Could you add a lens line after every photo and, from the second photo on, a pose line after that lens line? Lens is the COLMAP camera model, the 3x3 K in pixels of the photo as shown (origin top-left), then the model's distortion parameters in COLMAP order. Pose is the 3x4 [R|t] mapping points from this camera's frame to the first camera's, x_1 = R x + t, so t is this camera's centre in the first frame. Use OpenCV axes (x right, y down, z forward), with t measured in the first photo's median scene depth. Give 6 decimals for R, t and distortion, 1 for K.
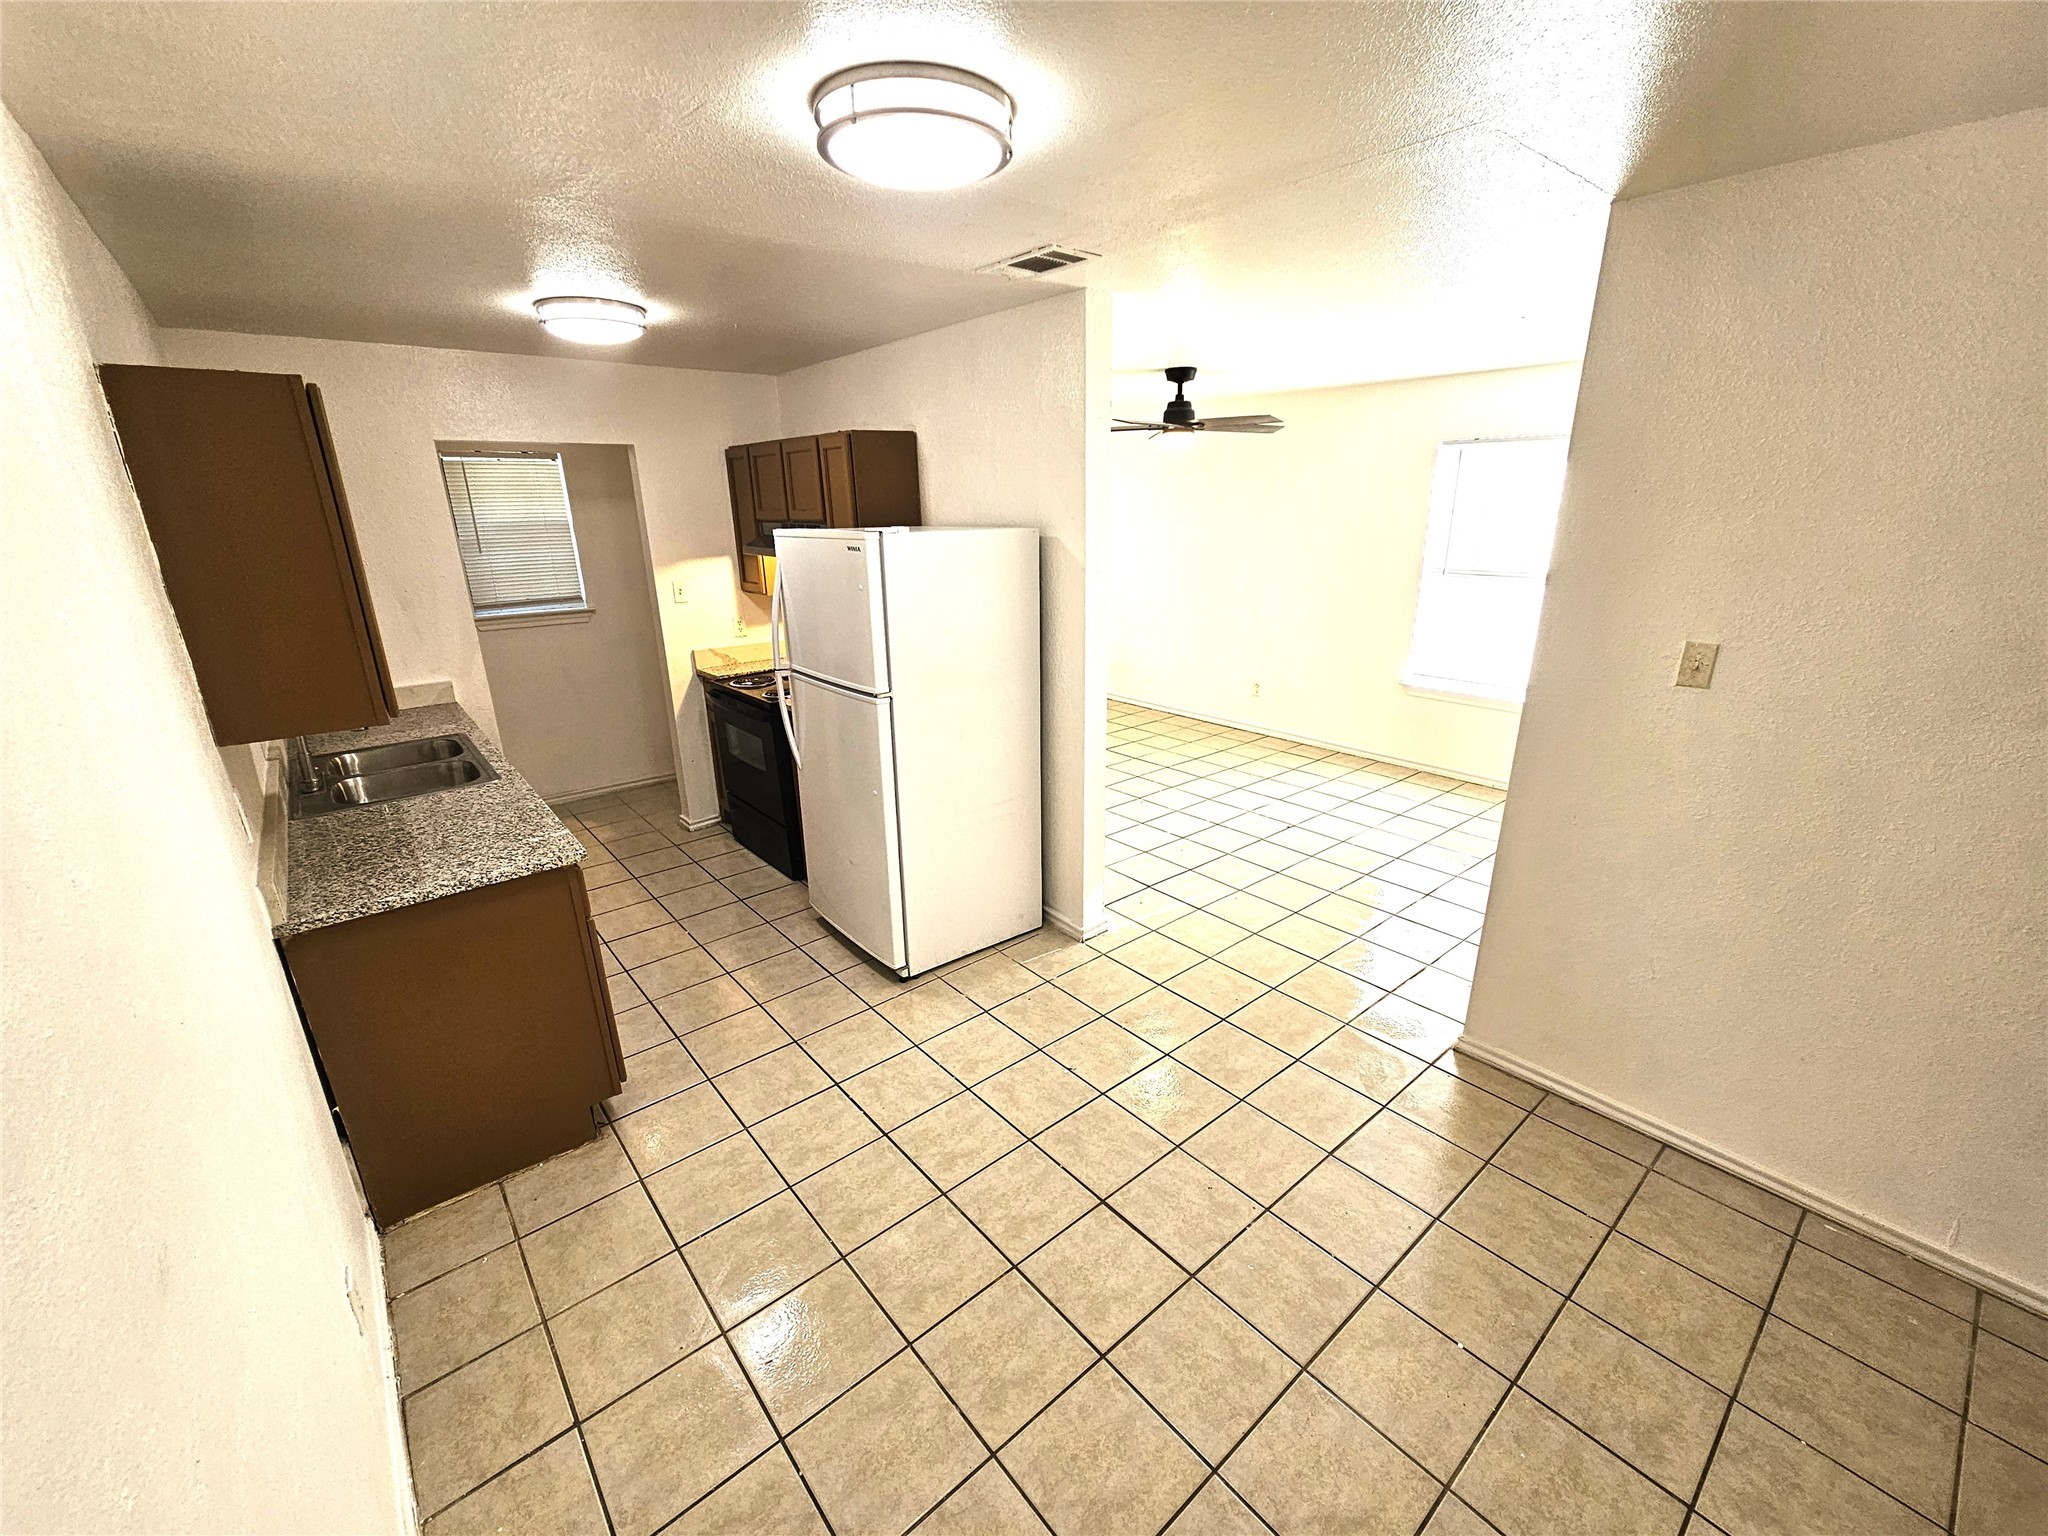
lens RADIAL K [[844.0, 0, 1029.1], [0, 844.0, 787.6], [0, 0, 1]] dist [0.000780, 0.000784]
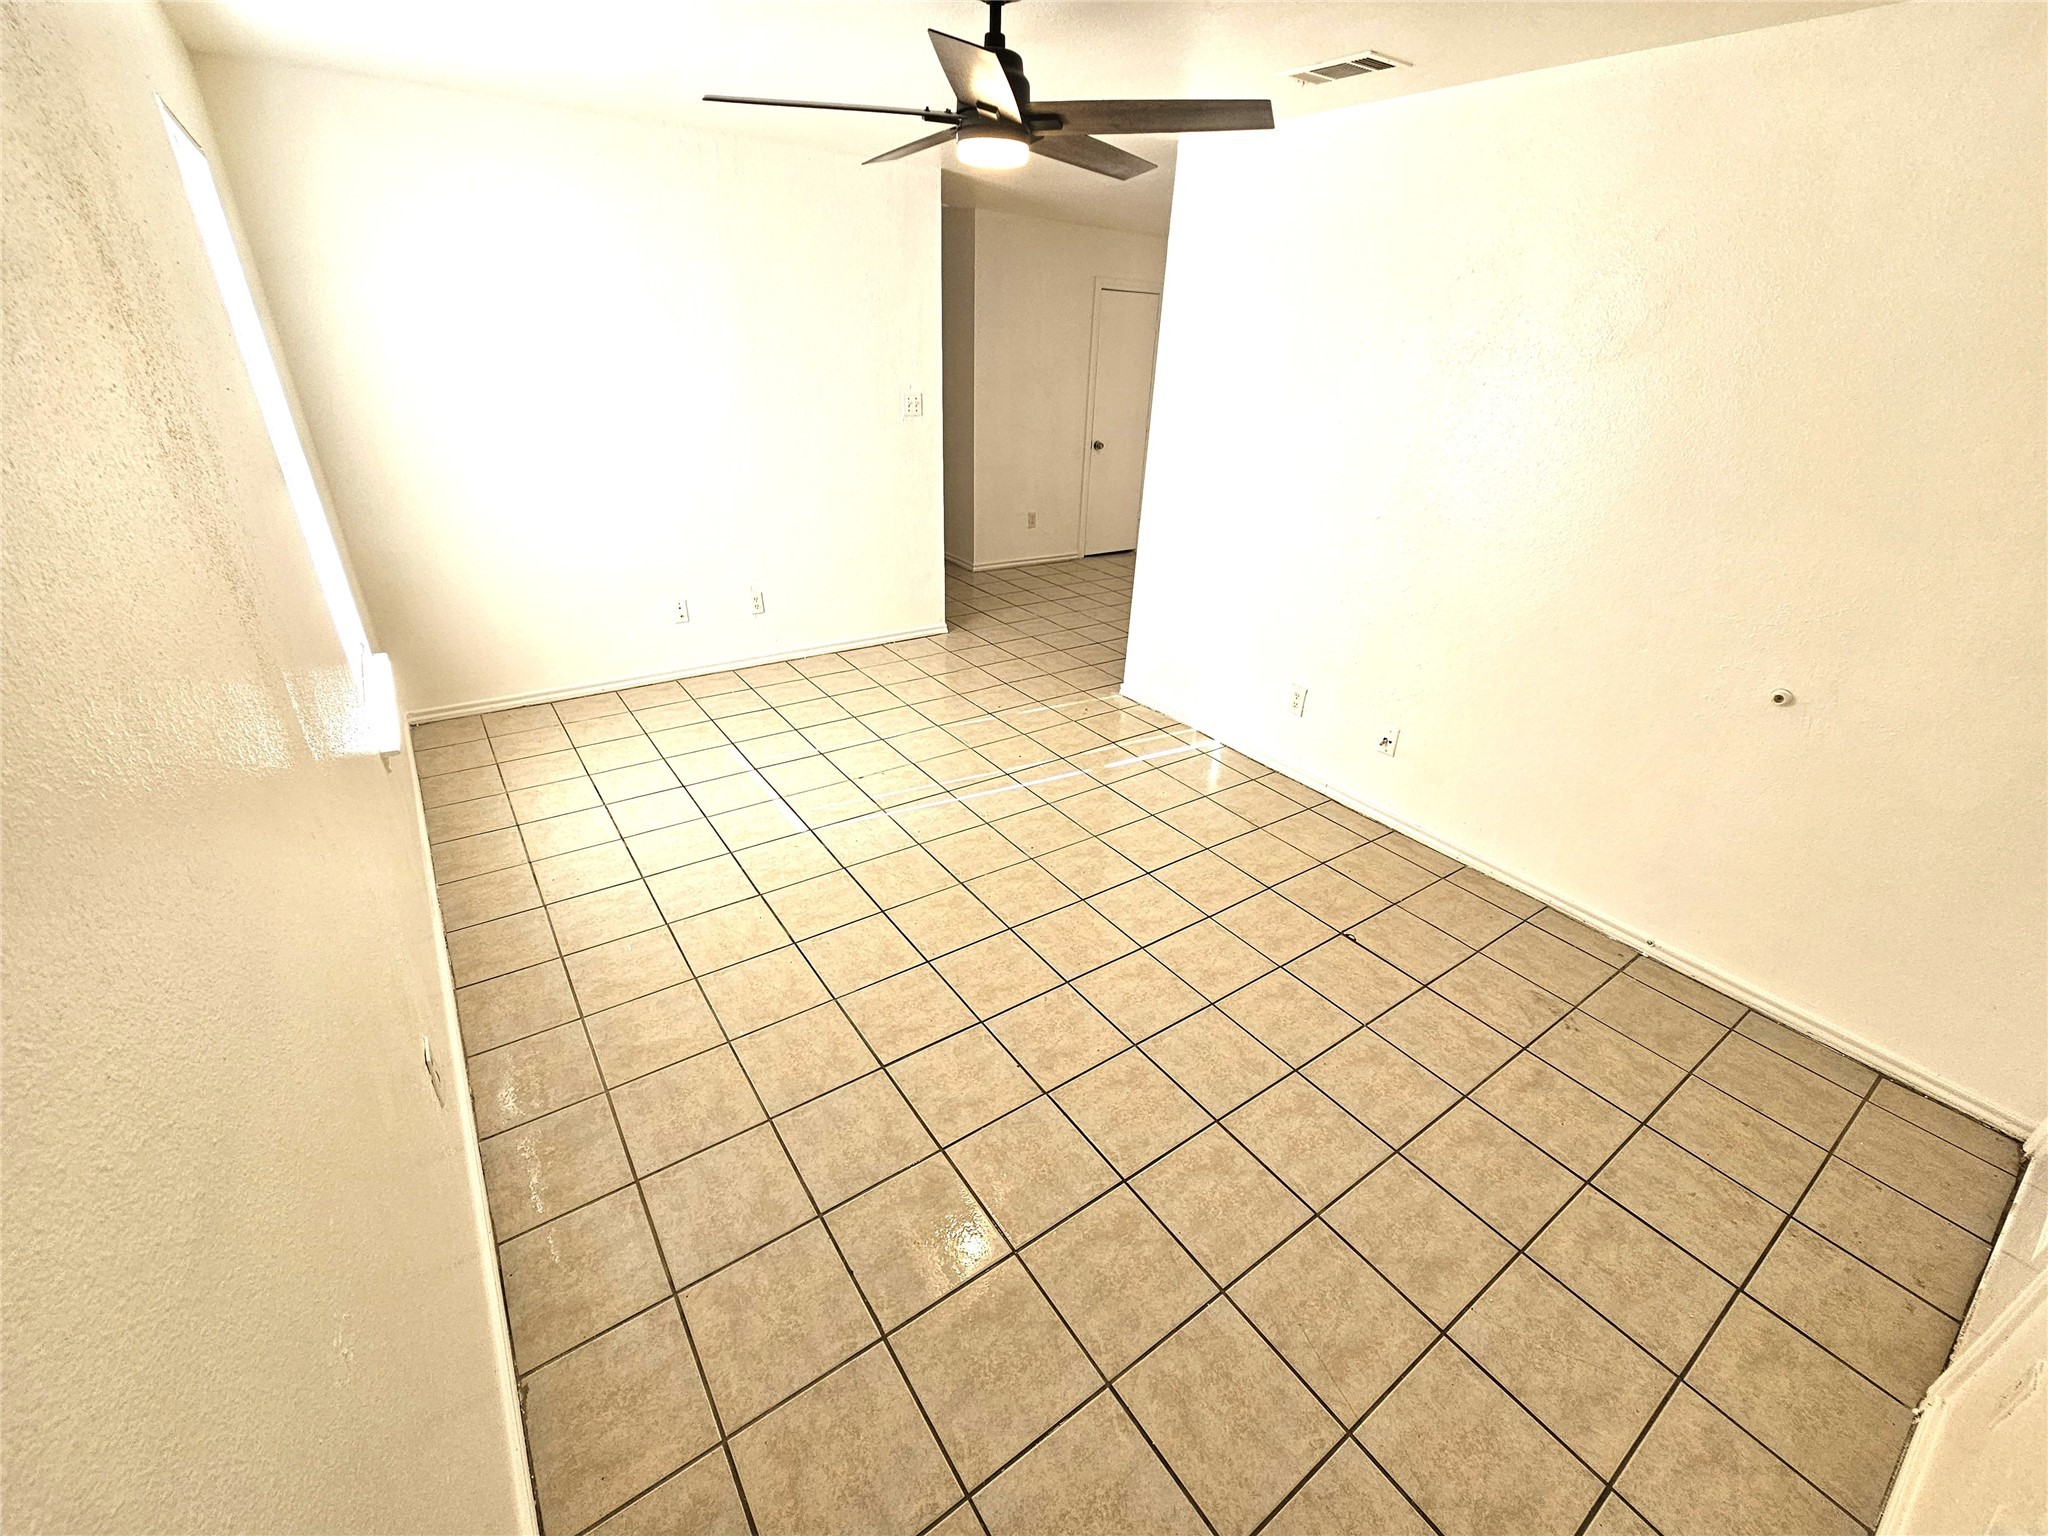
lens RADIAL K [[844.0, 0, 1019.9], [0, 844.0, 752.5], [0, 0, 1]] dist [0.000780, 0.000784]
pose [[0.994644, 0.085840, -0.057574, -0.246586], [-0.077335, 0.987623, 0.136458, -0.001897], [0.068575, -0.131274, 0.988971, 0.020485]]
